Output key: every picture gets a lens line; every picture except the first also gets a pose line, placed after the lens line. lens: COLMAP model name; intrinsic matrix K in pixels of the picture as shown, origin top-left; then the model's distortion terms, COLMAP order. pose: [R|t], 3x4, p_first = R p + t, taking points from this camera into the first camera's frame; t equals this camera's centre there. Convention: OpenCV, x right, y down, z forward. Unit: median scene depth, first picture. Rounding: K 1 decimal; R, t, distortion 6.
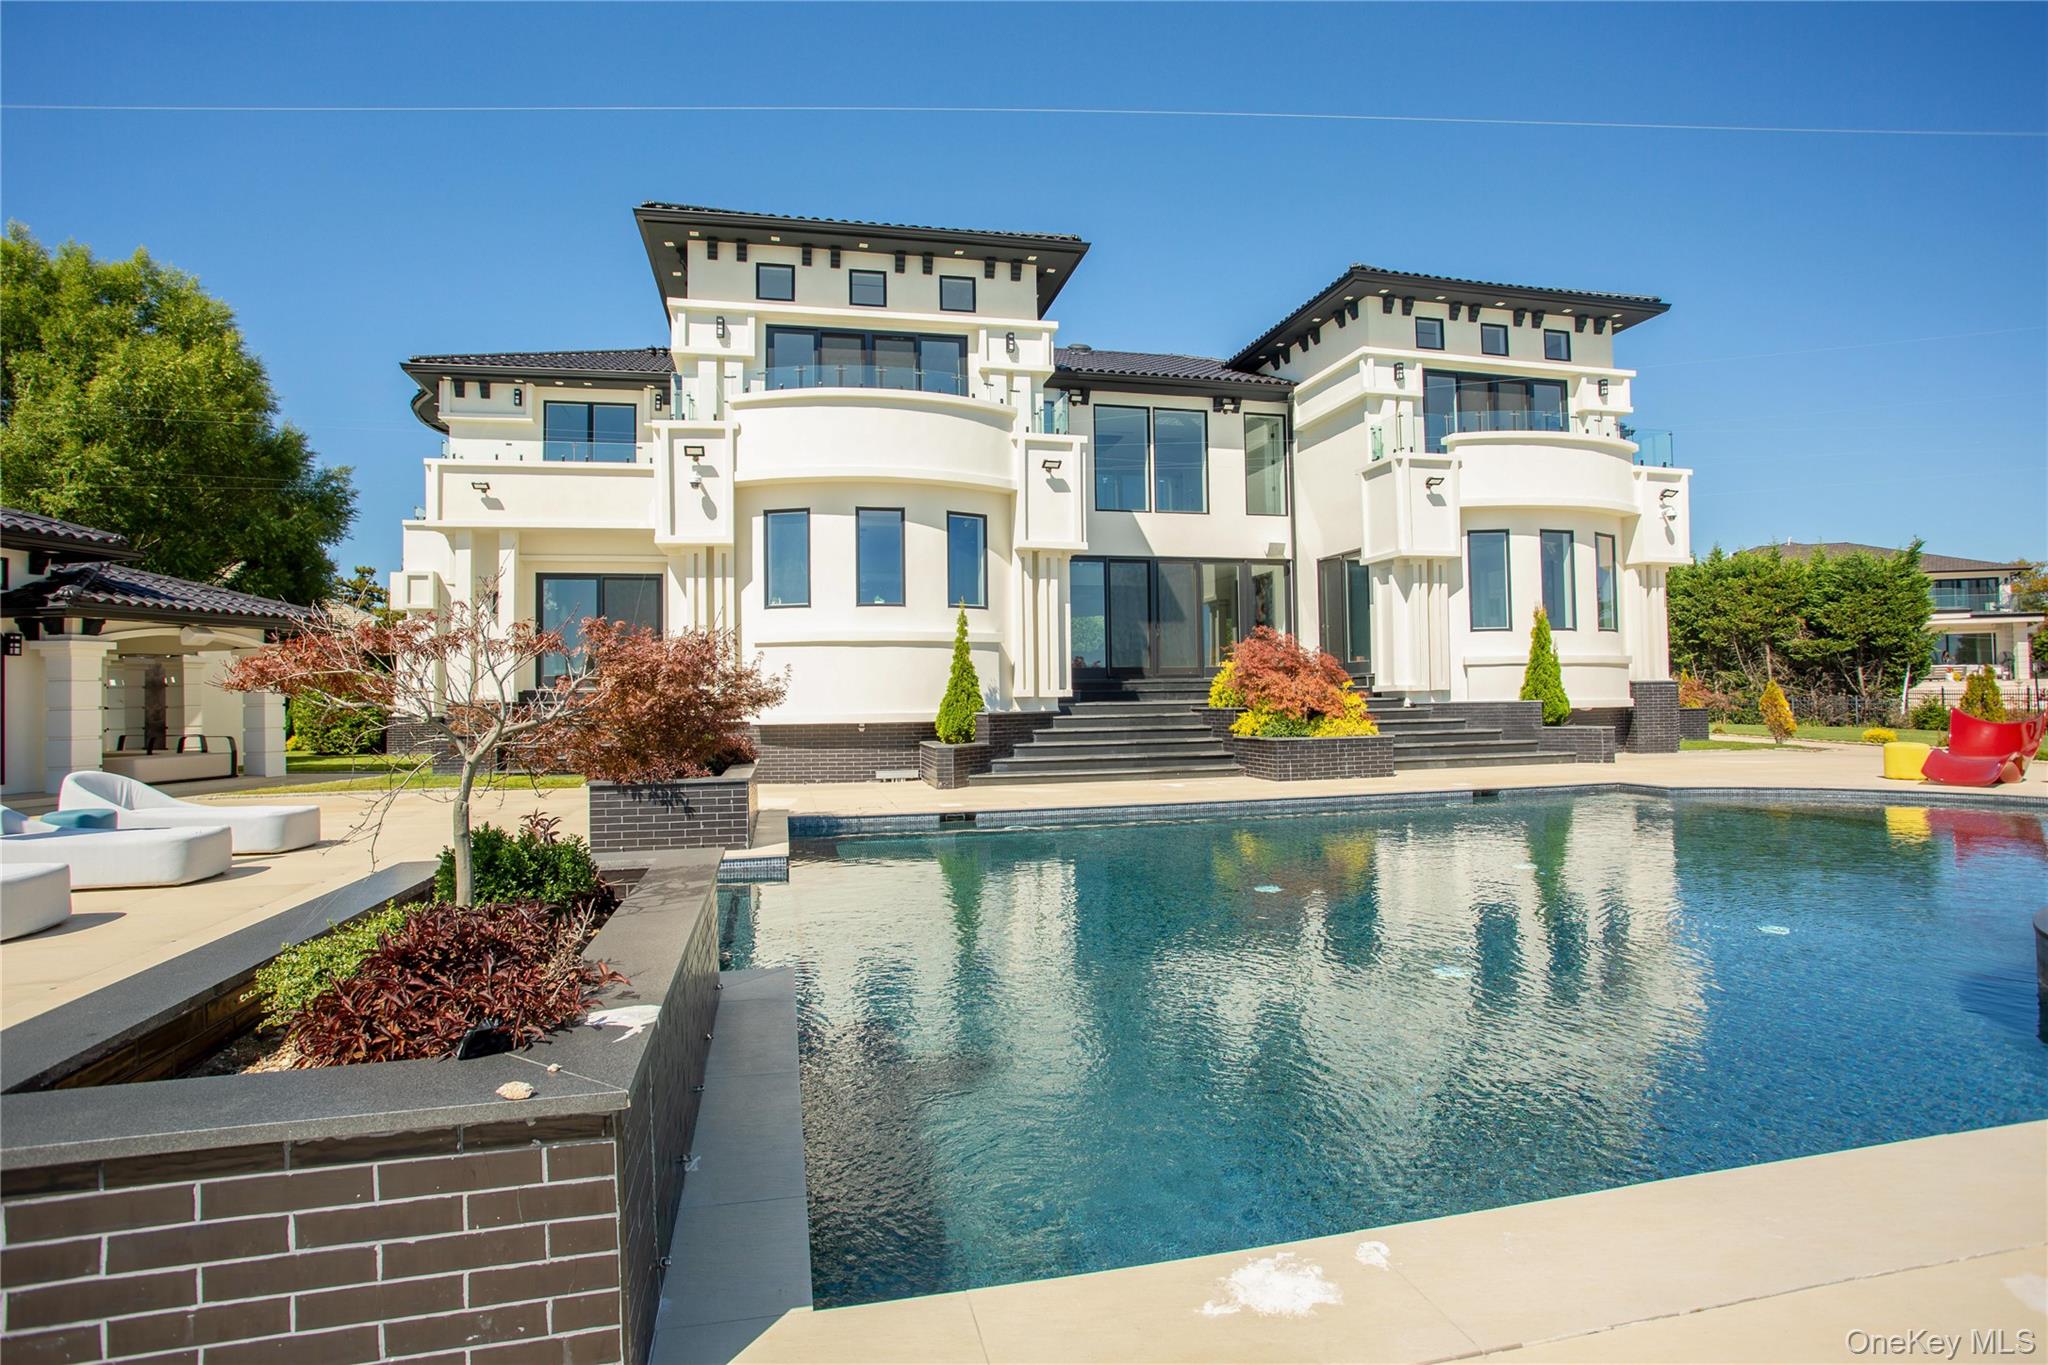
lens RADIAL K [[980.6, 0, 966.1], [0, 980.6, 651.9], [0, 0, 1]] dist [-0.058346, 0.022703]
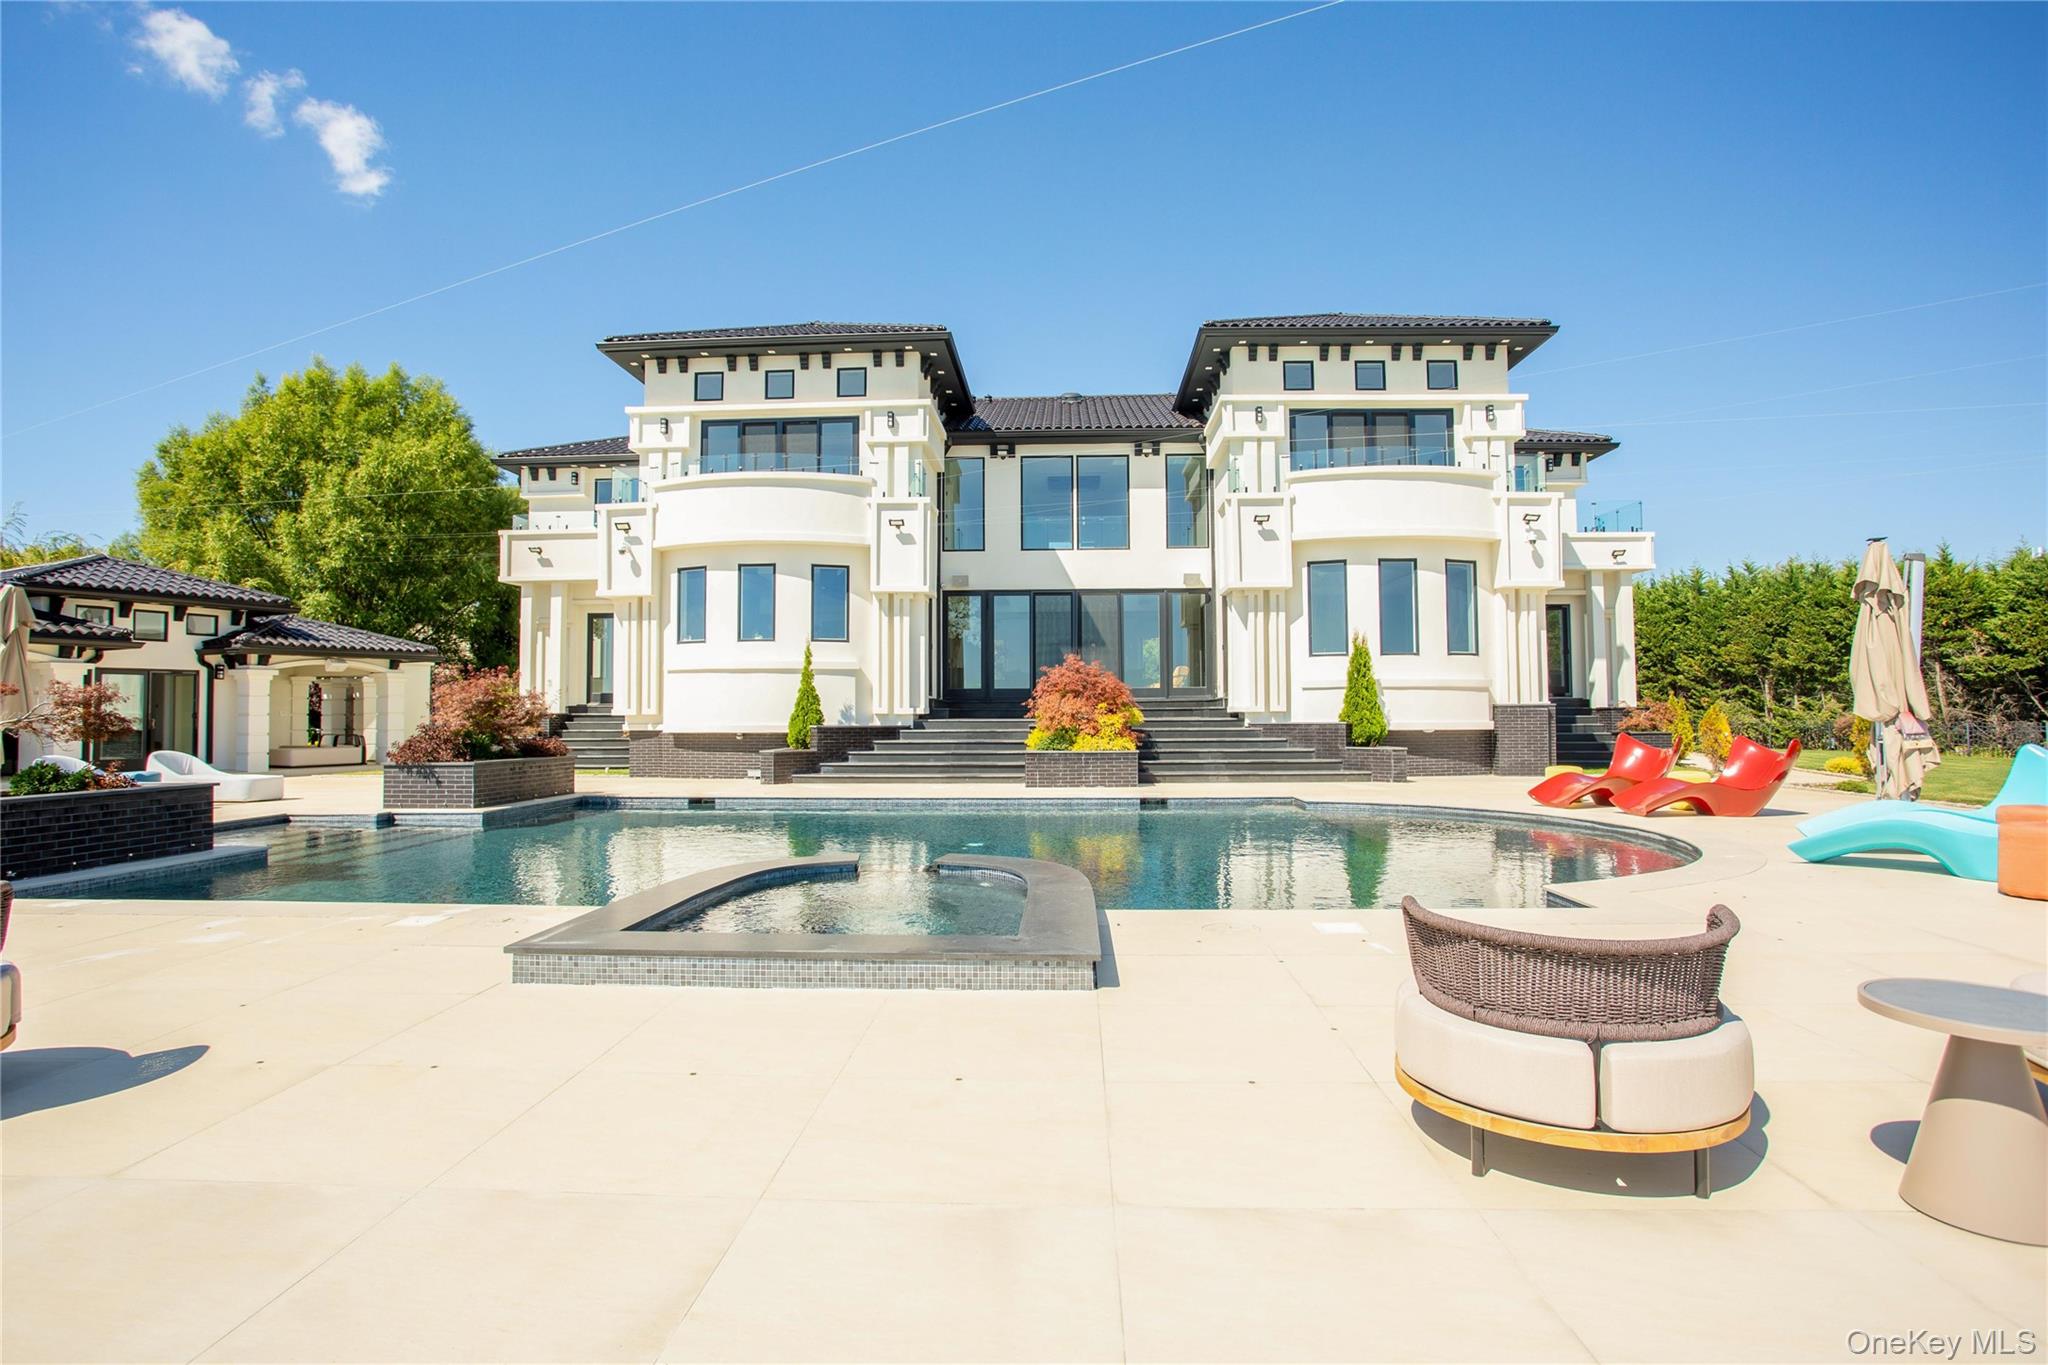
lens RADIAL K [[980.6, 0, 966.1], [0, 980.6, 651.9], [0, 0, 1]] dist [-0.058346, 0.022703]
pose [[0.965485, -0.006170, -0.260384, 0.446233], [0.002221, 0.999878, -0.015456, -0.010901], [0.260448, 0.014345, 0.965381, -0.137729]]
